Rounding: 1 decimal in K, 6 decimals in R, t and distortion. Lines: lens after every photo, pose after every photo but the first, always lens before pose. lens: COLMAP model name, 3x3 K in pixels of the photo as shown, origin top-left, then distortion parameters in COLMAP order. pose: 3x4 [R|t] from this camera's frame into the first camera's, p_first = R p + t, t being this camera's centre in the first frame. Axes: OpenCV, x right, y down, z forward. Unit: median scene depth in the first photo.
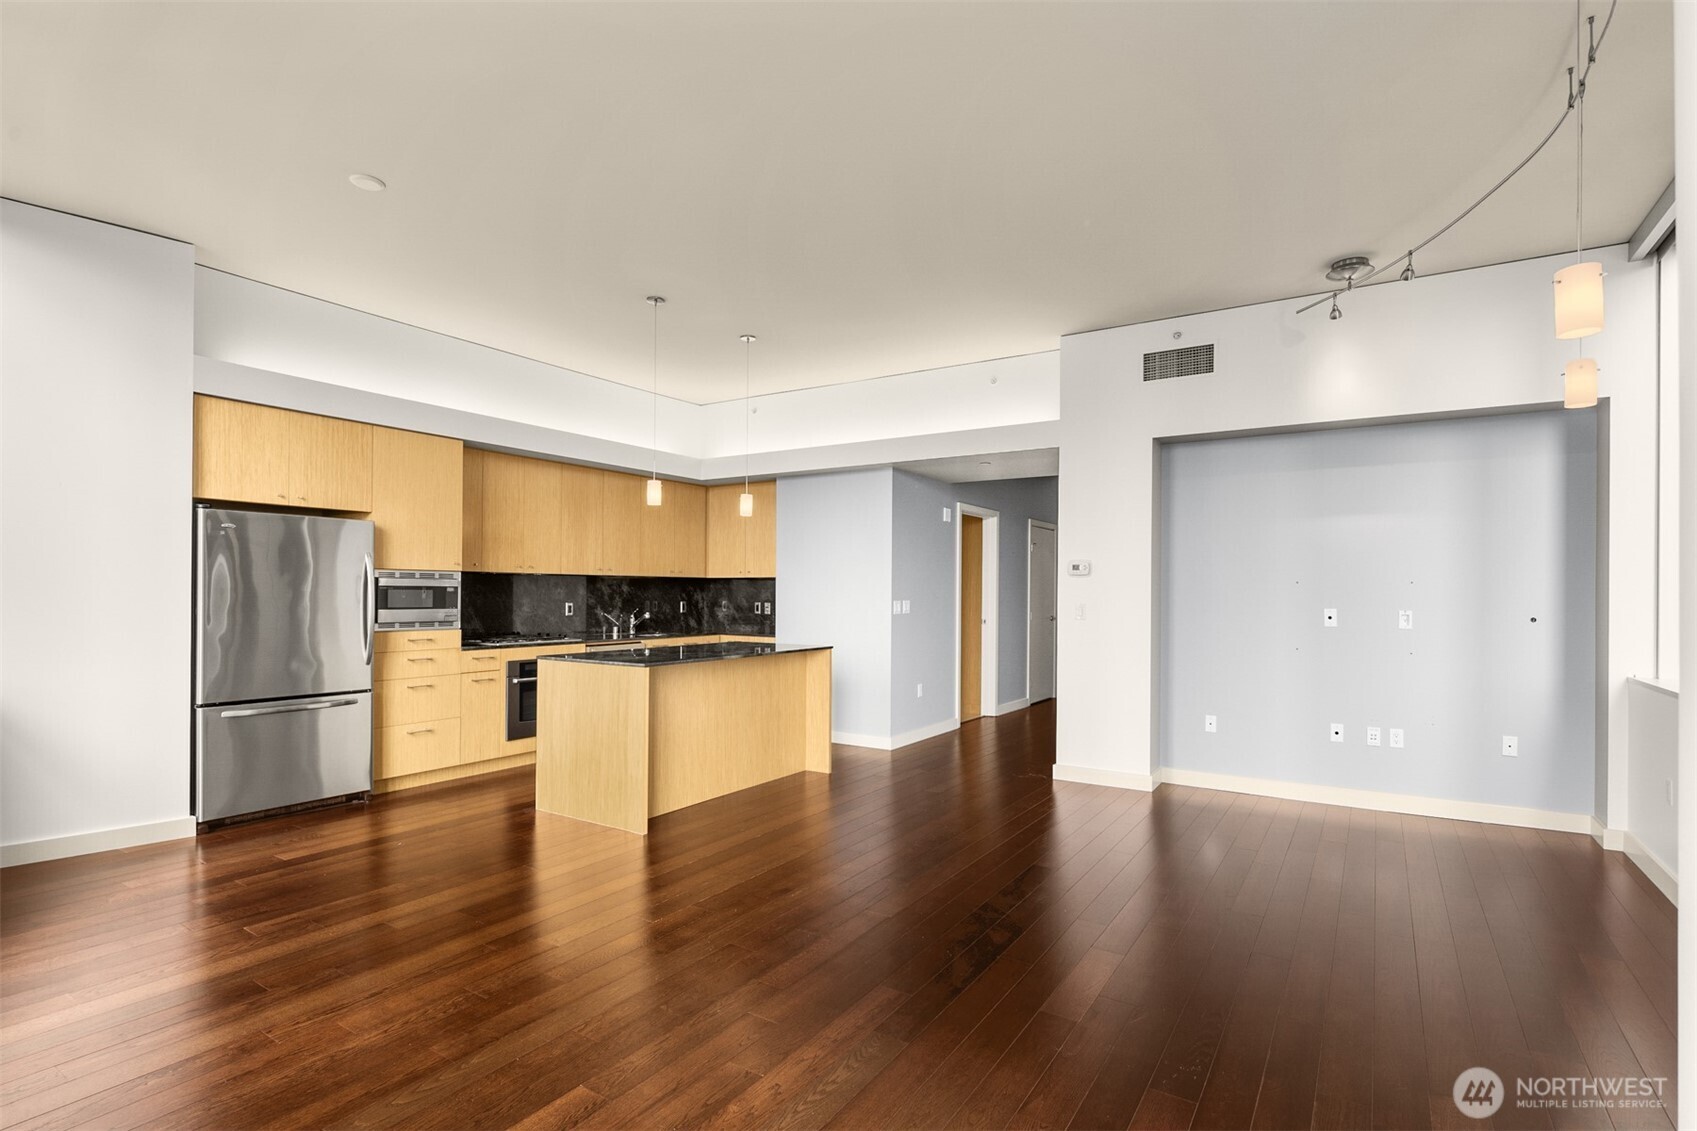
lens RADIAL K [[817.7, 0, 850.8], [0, 817.7, 590.3], [0, 0, 1]] dist [0.007764, -0.005024]
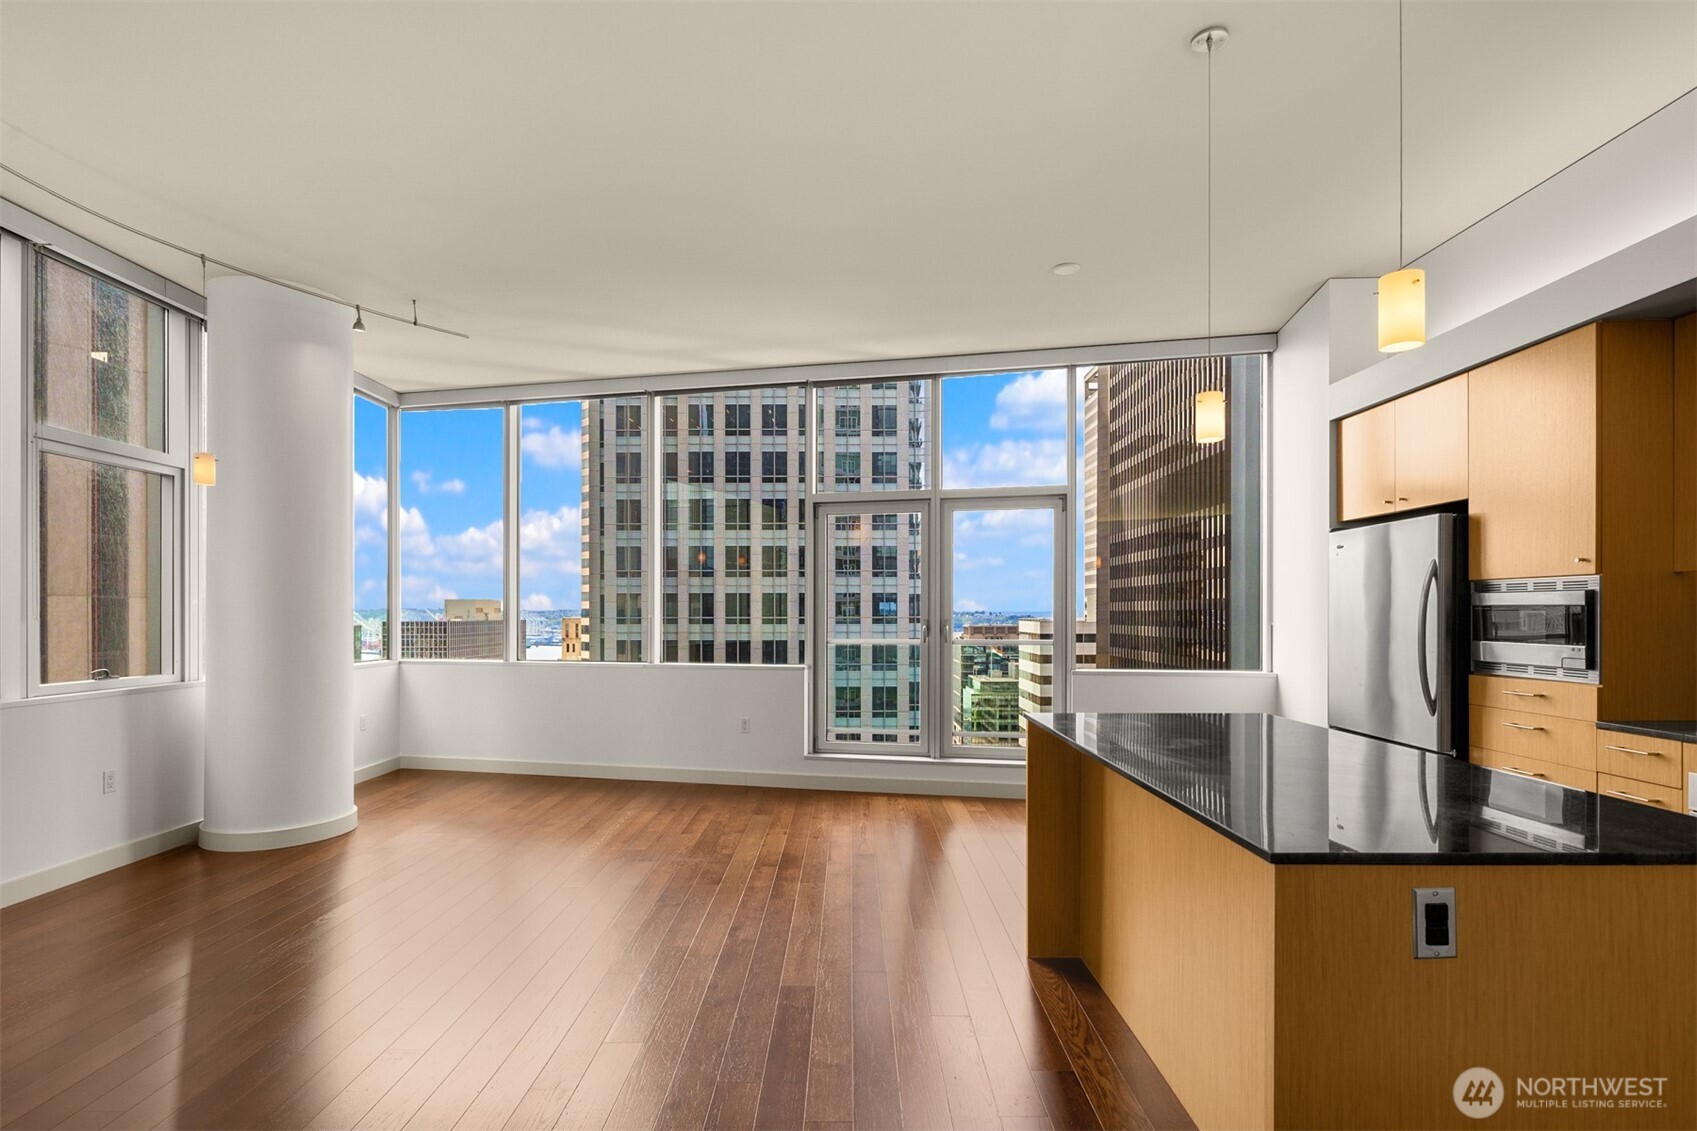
lens RADIAL K [[820.3, 0, 843.9], [0, 820.3, 615.3], [0, 0, 1]] dist [0.004068, -0.004735]
pose [[-0.844410, -0.004656, -0.535676, 0.211771], [-0.003677, 0.999989, -0.002896, 0.006012], [0.535684, -0.000476, -0.844418, 1.235262]]
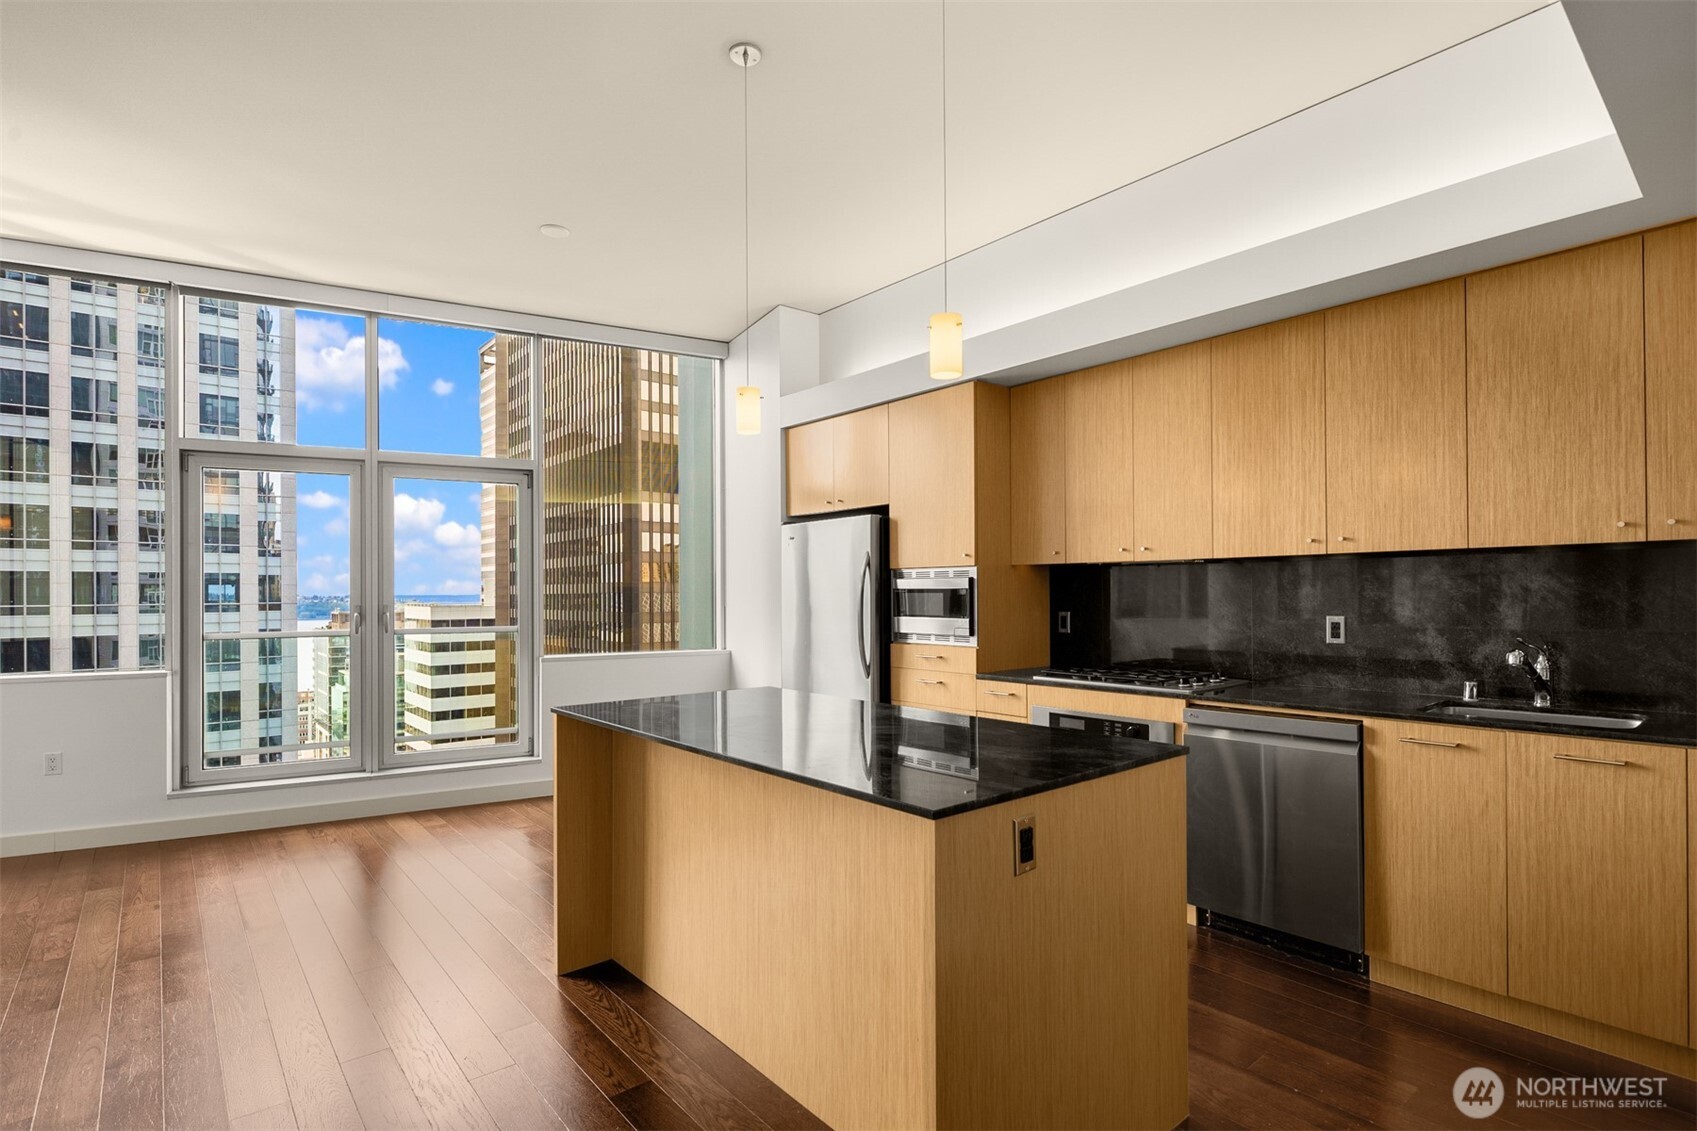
lens RADIAL K [[820.3, 0, 848.8], [0, 820.3, 592.7], [0, 0, 1]] dist [0.004068, -0.004735]
pose [[-0.292199, -0.006840, -0.956333, 0.241299], [0.006781, 0.999934, -0.009224, 0.005784], [0.956333, -0.009180, -0.292134, 1.151101]]
